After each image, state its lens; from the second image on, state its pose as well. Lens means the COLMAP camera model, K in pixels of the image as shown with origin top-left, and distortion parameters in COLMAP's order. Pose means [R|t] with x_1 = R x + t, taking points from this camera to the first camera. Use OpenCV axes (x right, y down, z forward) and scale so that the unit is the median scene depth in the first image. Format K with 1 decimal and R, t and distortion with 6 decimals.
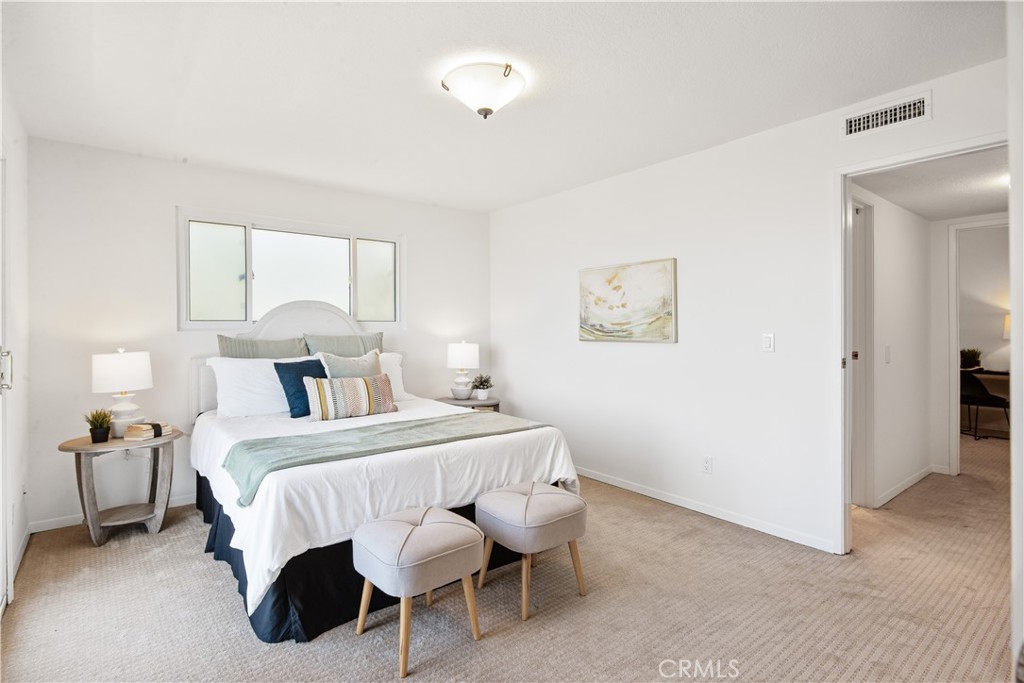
lens RADIAL K [[506.5, 0, 492.1], [0, 506.5, 325.1], [0, 0, 1]] dist [0.001159, -0.012601]
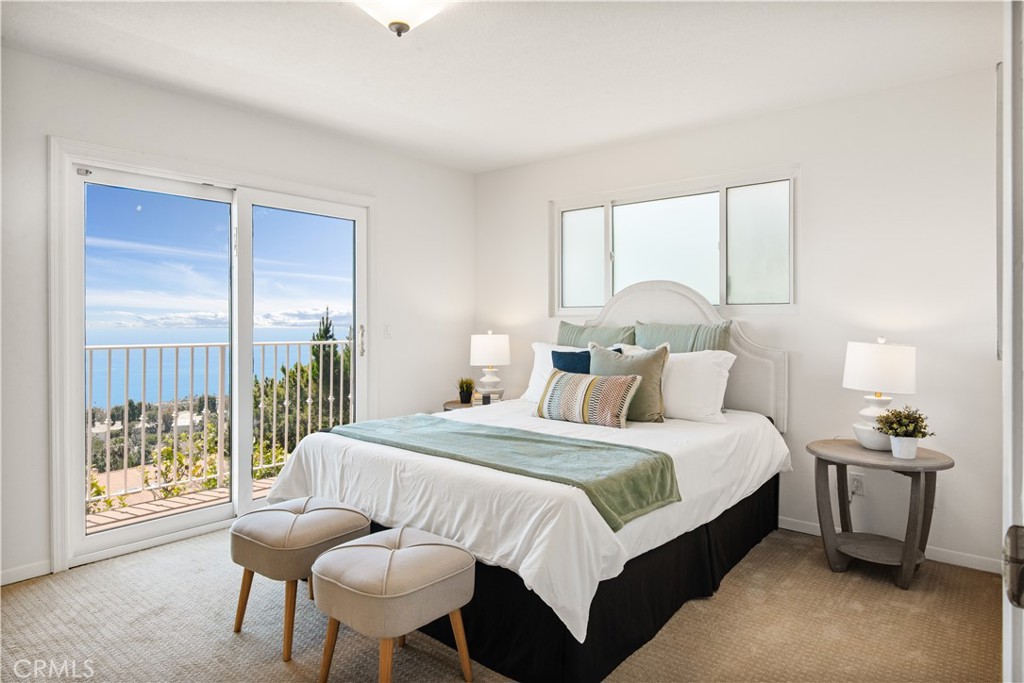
lens RADIAL K [[618.9, 0, 512.5], [0, 618.9, 316.1], [0, 0, 1]] dist [-0.003321, -0.000475]
pose [[0.229222, 0.001322, -0.973373, 0.802434], [0.000172, 0.999999, 0.001399, 0.011166], [0.973374, -0.000488, 0.229221, 0.818182]]
